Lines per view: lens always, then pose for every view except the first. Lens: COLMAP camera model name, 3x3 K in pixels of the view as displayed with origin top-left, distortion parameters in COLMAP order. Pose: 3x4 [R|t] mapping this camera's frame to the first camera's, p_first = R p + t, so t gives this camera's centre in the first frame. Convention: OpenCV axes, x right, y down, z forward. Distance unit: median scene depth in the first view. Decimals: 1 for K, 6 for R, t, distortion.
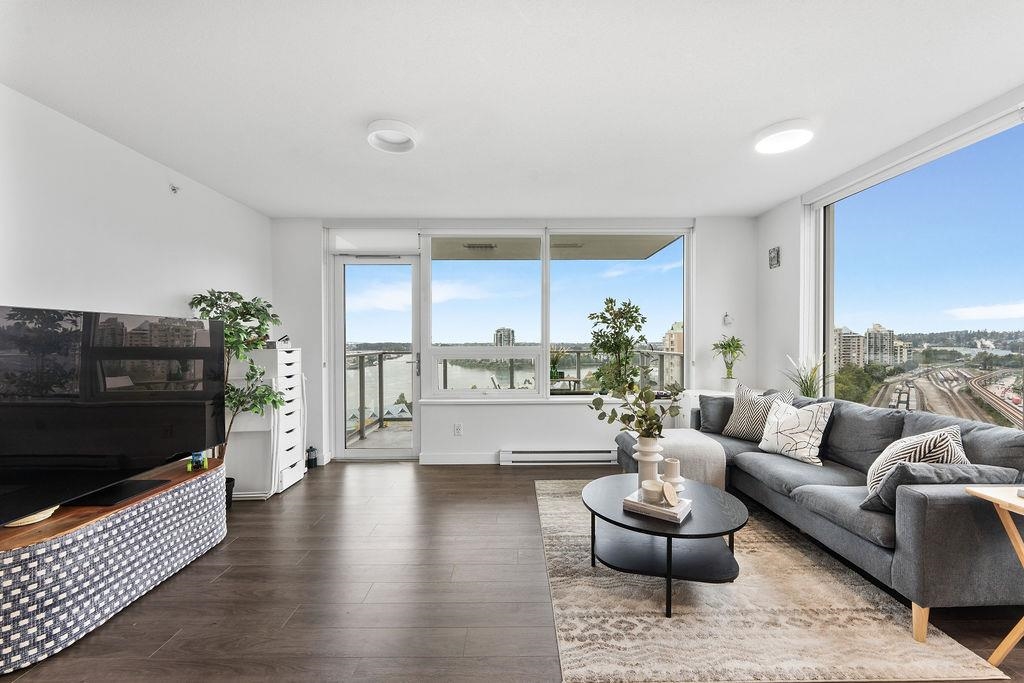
lens RADIAL K [[411.6, 0, 513.5], [0, 411.6, 343.4], [0, 0, 1]] dist [-0.004980, 0.001277]
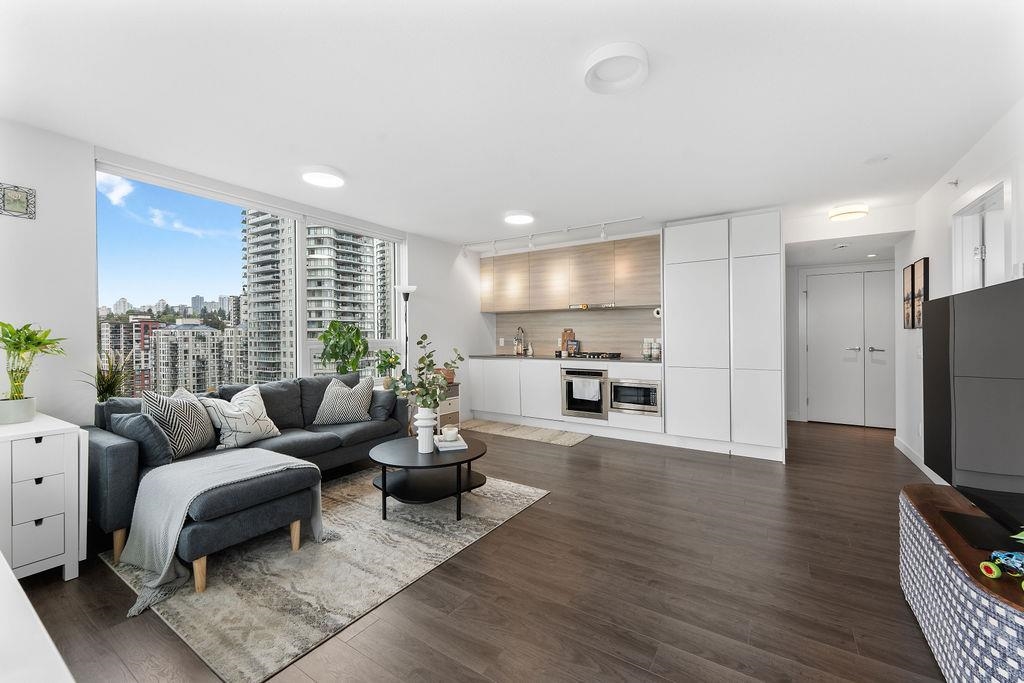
lens RADIAL K [[411.6, 0, 510.5], [0, 411.6, 332.4], [0, 0, 1]] dist [-0.004980, 0.001277]
pose [[-0.833158, 0.010498, 0.552935, -0.343312], [0.007106, 0.999940, -0.008278, 0.004920], [-0.552989, -0.002968, -0.833183, 1.106941]]
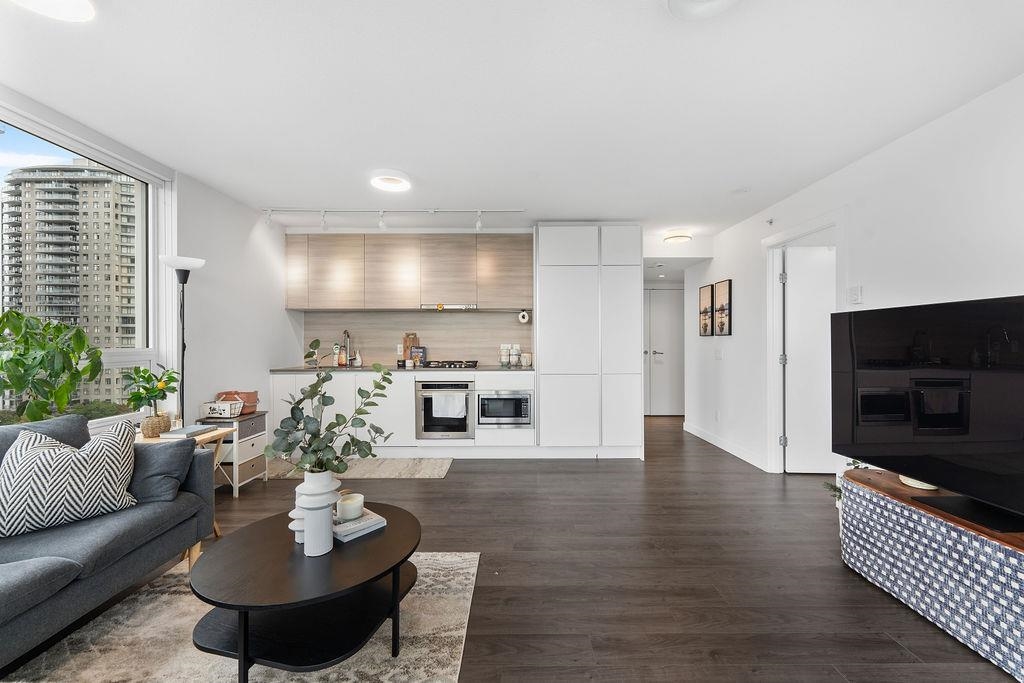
lens RADIAL K [[411.6, 0, 515.6], [0, 411.6, 336.7], [0, 0, 1]] dist [-0.004980, 0.001277]
pose [[-0.999984, 0.005654, 0.000684, -0.007883], [0.005649, 0.999966, -0.005927, 0.001064], [-0.000717, -0.005923, -0.999982, 0.988166]]
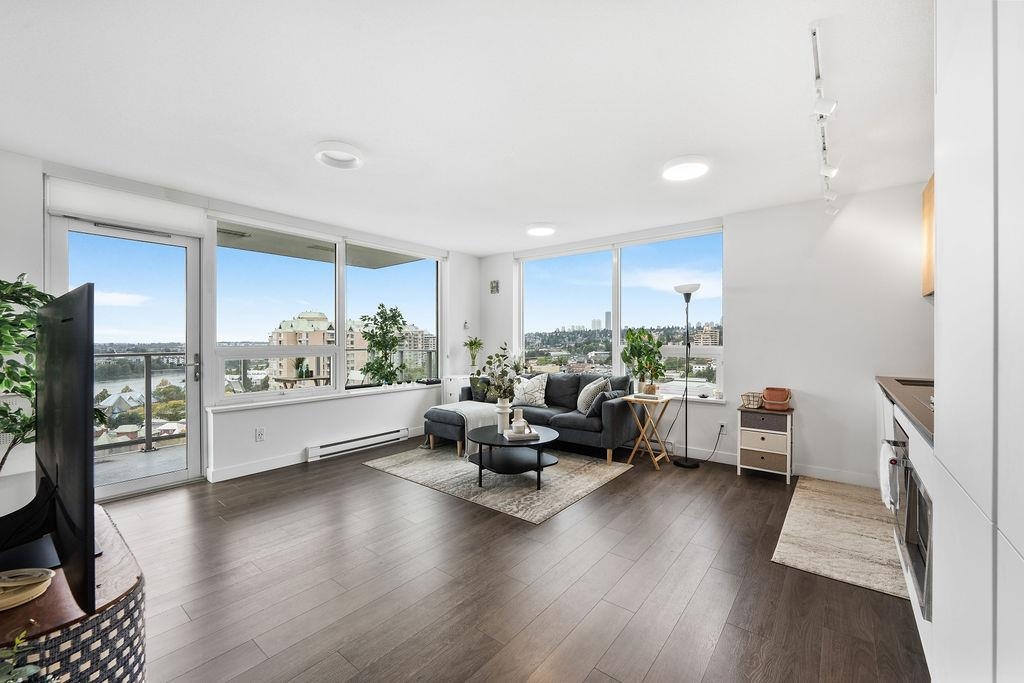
lens RADIAL K [[411.6, 0, 510.3], [0, 411.6, 340.5], [0, 0, 1]] dist [-0.004980, 0.001277]
pose [[0.630281, 0.001512, 0.776366, -0.534825], [0.002935, 0.999986, -0.004331, 0.002068], [-0.776362, 0.005009, 0.630268, -0.031075]]
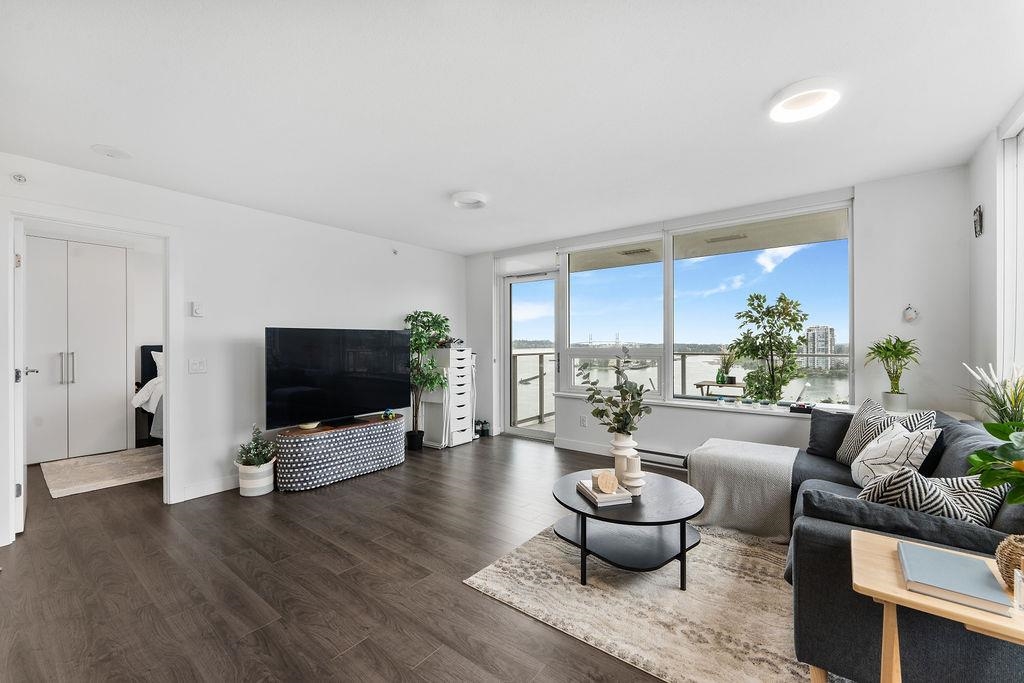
lens RADIAL K [[411.6, 0, 511.5], [0, 411.6, 338.9], [0, 0, 1]] dist [-0.004980, 0.001277]
pose [[0.785617, -0.005371, -0.618690, 0.439962], [-0.002397, 0.999928, -0.011725, -0.003023], [0.618709, 0.010694, 0.785548, -0.015681]]
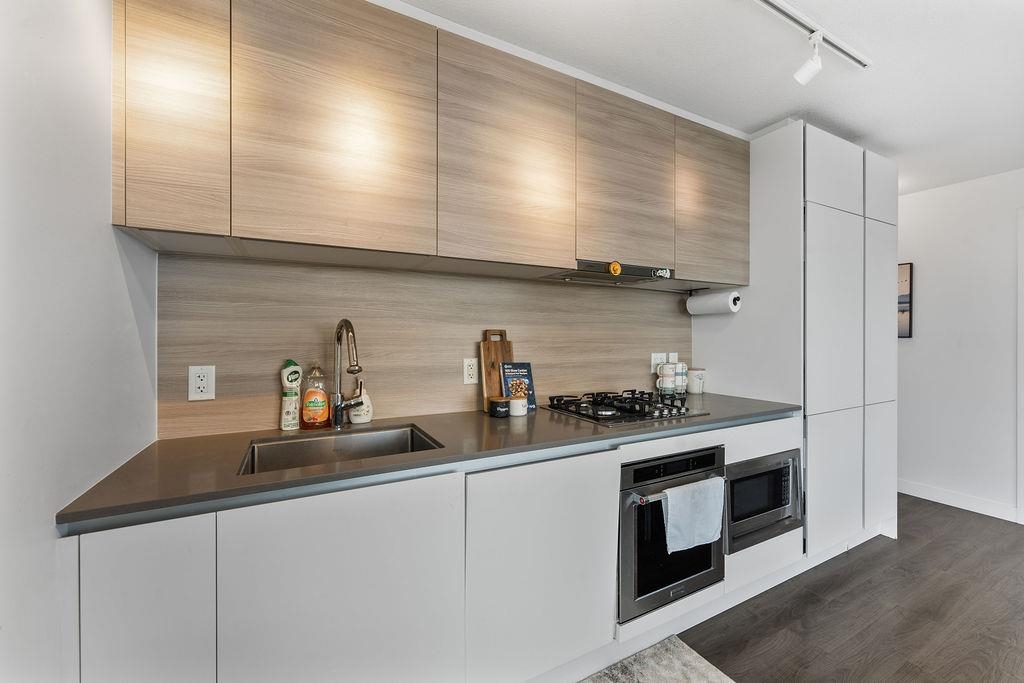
lens RADIAL K [[411.6, 0, 517.0], [0, 411.6, 336.2], [0, 0, 1]] dist [-0.004980, 0.001277]
pose [[-0.882803, 0.003066, -0.469734, 0.526220], [-0.001277, 0.999959, 0.008928, -0.016364], [0.469742, 0.008482, -0.882763, 0.208971]]
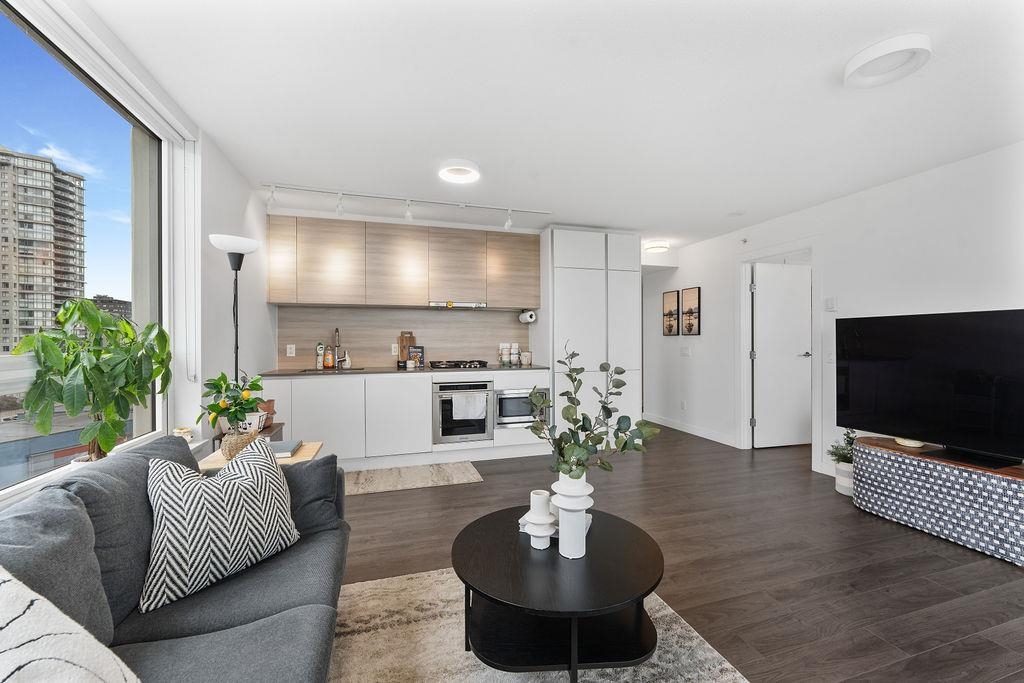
lens RADIAL K [[411.6, 0, 517.9], [0, 411.6, 340.2], [0, 0, 1]] dist [-0.004980, 0.001277]
pose [[-0.955844, 0.005755, -0.293818, 0.352192], [0.004871, 0.999981, 0.003742, 0.001723], [0.293834, 0.002146, -0.955854, 0.946954]]
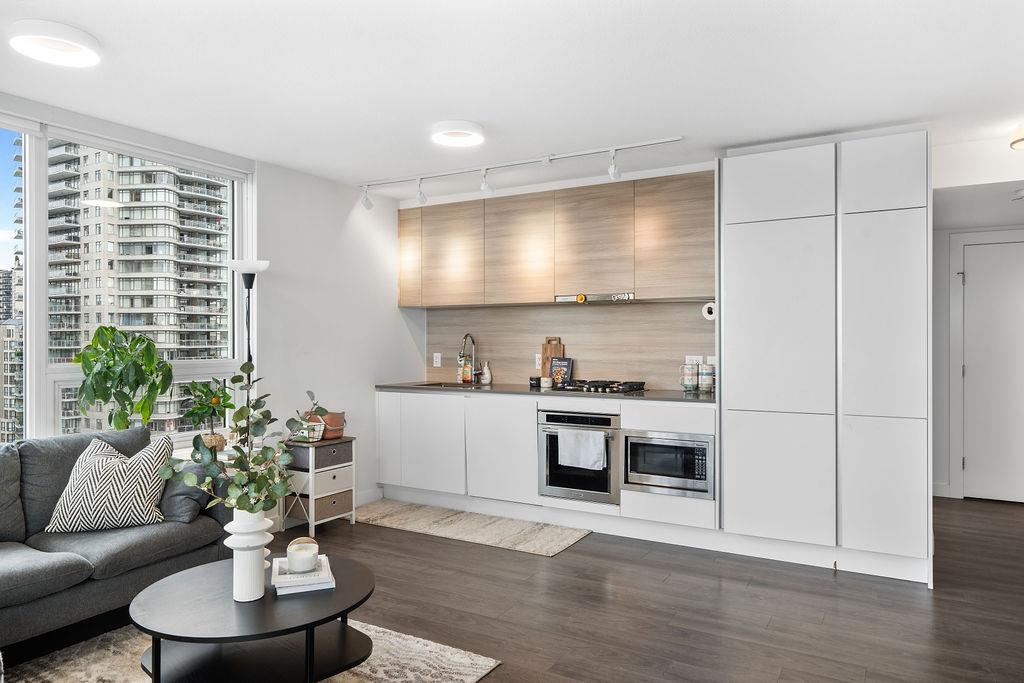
lens RADIAL K [[677.9, 0, 510.9], [0, 677.9, 339.4], [0, 0, 1]] dist [-0.012699, 0.010799]
pose [[-0.860086, 0.004319, 0.510131, -0.320816], [0.006972, 0.999970, 0.003287, -0.020234], [-0.510102, 0.006384, -0.860090, 0.975720]]
